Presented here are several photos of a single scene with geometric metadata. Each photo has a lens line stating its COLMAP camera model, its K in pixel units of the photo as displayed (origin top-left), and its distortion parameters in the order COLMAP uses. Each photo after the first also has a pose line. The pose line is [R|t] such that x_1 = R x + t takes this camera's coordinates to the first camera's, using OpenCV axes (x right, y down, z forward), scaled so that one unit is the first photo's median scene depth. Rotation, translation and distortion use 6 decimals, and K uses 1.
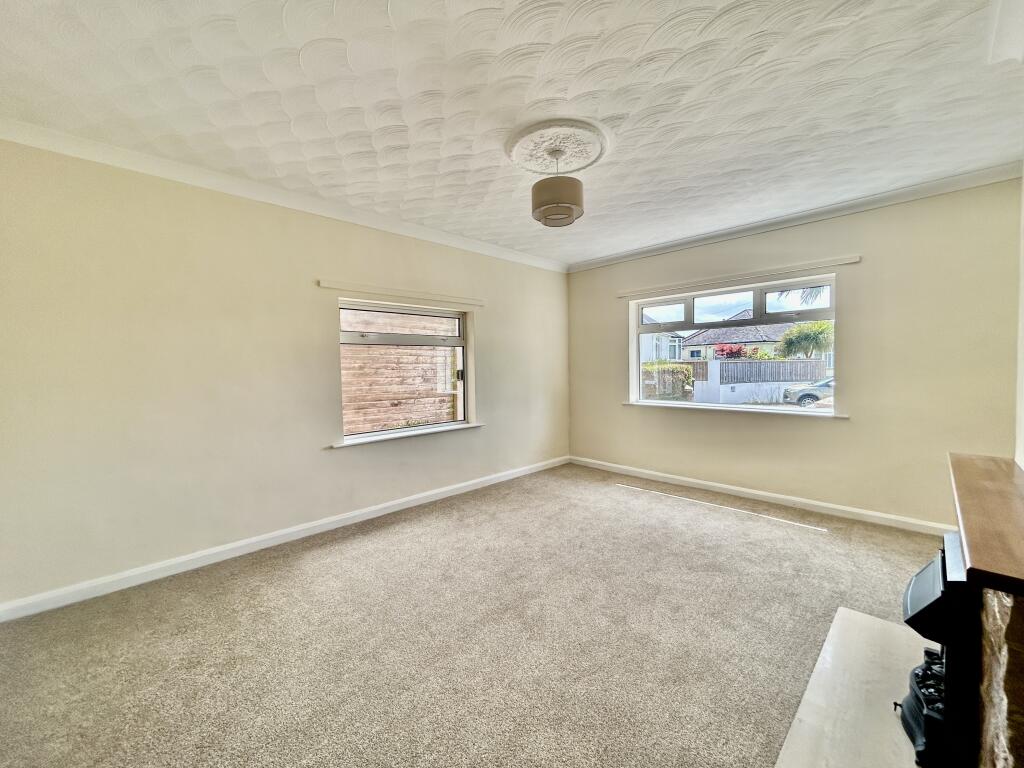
lens RADIAL K [[413.6, 0, 514.7], [0, 413.6, 381.3], [0, 0, 1]] dist [0.000272, -0.000044]
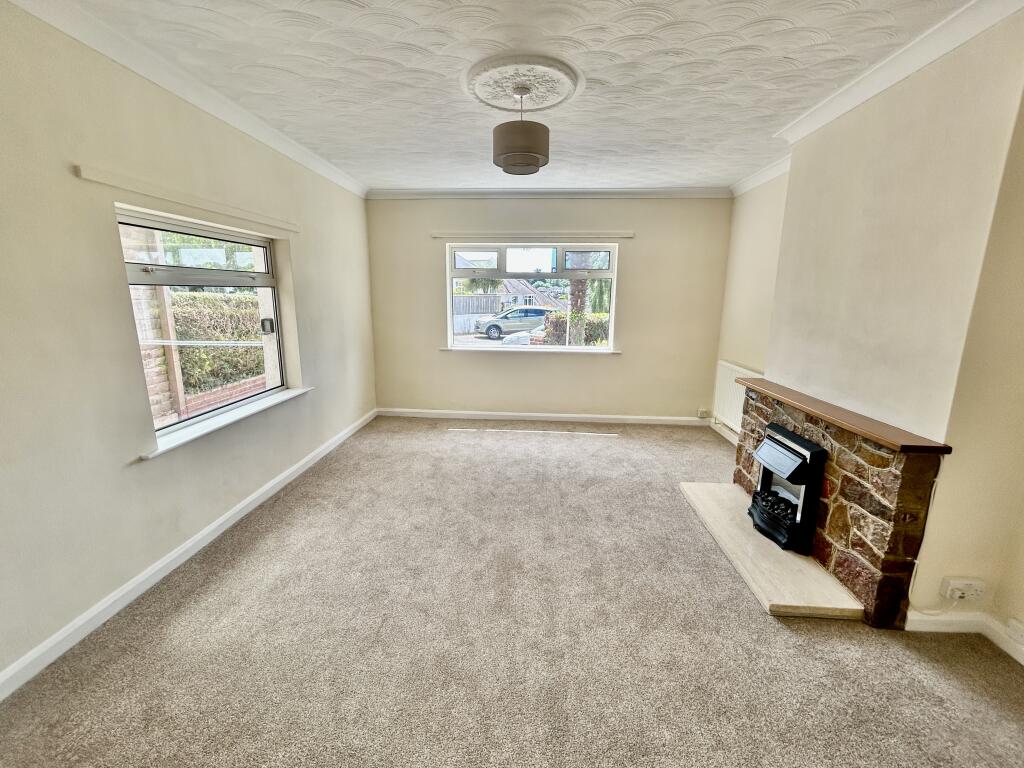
lens RADIAL K [[426.4, 0, 510.3], [0, 426.4, 380.3], [0, 0, 1]] dist [-0.000783, 0.000031]
pose [[0.747930, -0.109661, 0.654656, -0.365106], [0.002959, 0.986800, 0.161916, -0.047391], [-0.663771, -0.119165, 0.738382, 0.156366]]
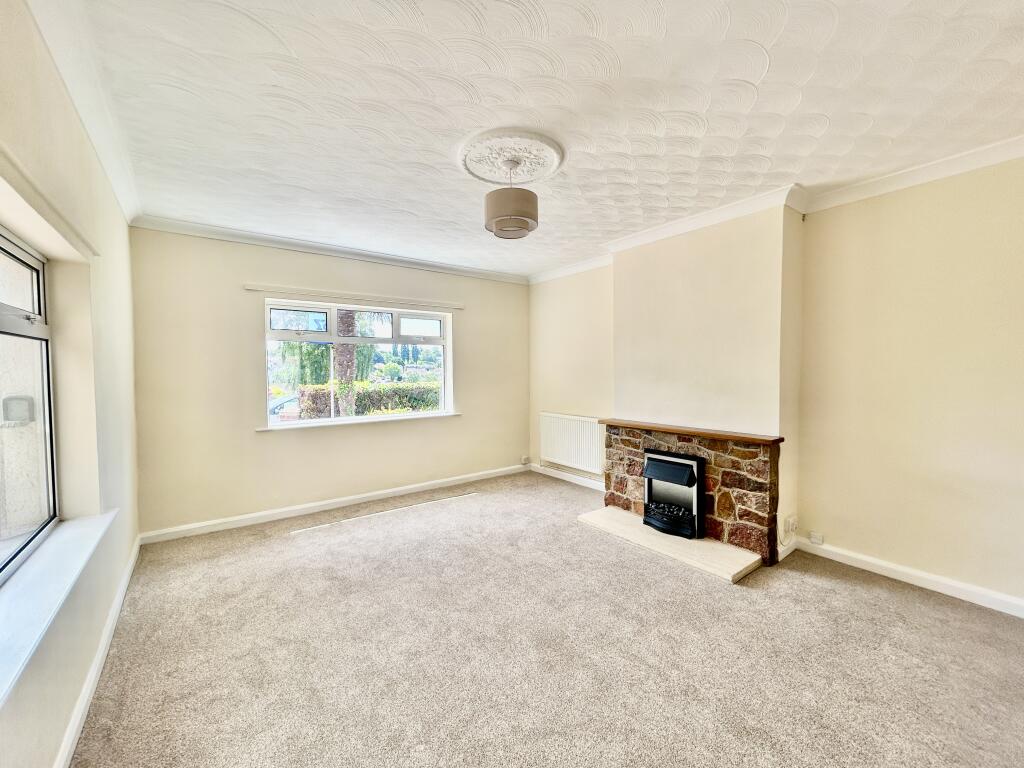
lens RADIAL K [[413.1, 0, 508.4], [0, 413.1, 381.7], [0, 0, 1]] dist [-0.000973, -0.000018]
pose [[0.139621, -0.017012, 0.990059, -0.528829], [0.039926, 0.999136, 0.011537, -0.032522], [-0.989400, 0.037918, 0.140180, 0.545950]]
